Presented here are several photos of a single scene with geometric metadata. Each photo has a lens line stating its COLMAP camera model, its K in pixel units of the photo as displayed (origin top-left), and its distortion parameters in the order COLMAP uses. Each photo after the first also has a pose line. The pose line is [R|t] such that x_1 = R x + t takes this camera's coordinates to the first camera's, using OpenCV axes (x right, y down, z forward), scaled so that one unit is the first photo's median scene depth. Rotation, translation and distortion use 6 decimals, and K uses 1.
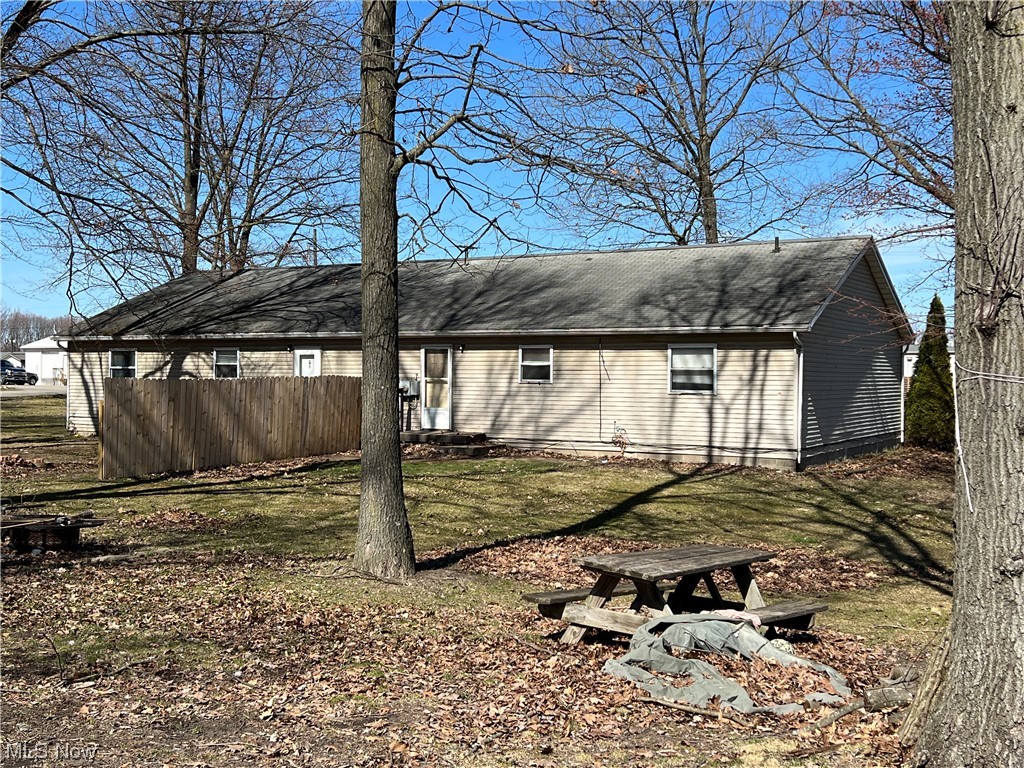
lens RADIAL K [[1219.5, 0, 508.2], [0, 1219.5, 378.4], [0, 0, 1]] dist [0.061483, 0.000000]
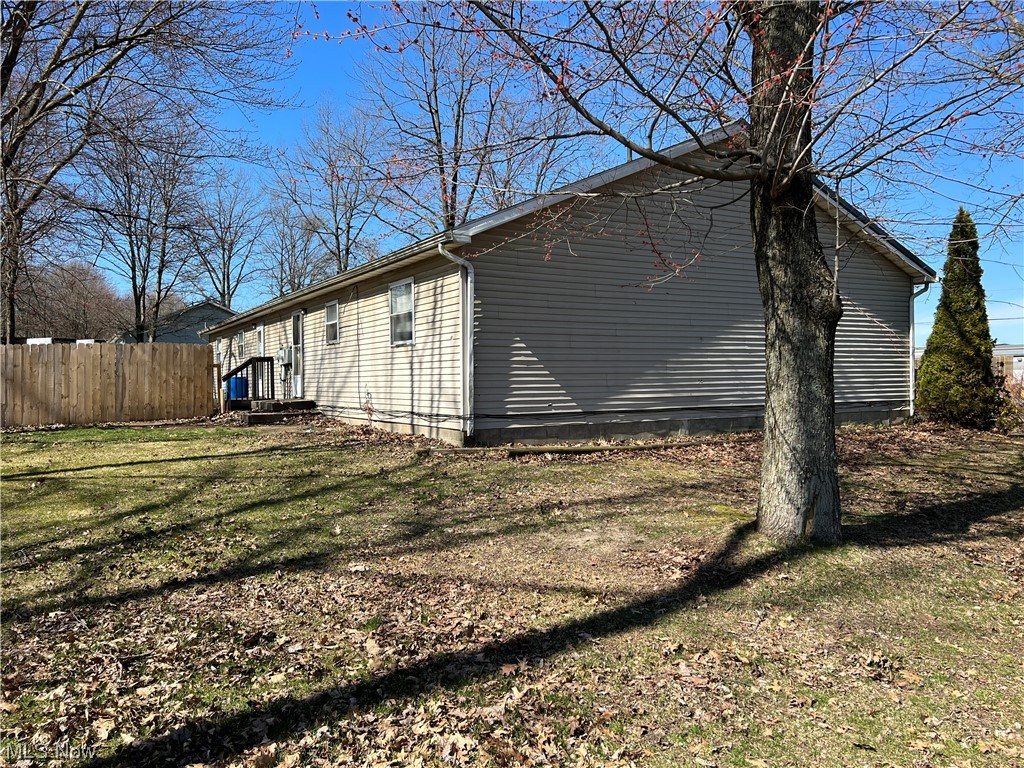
lens RADIAL K [[780.8, 0, 512.9], [0, 780.8, 384.8], [0, 0, 1]] dist [0.062915, -0.004070]
pose [[0.864739, -0.013043, -0.502052, 0.457648], [0.014395, 0.999896, -0.001181, 0.039213], [0.502015, -0.006205, 0.864837, 0.599201]]
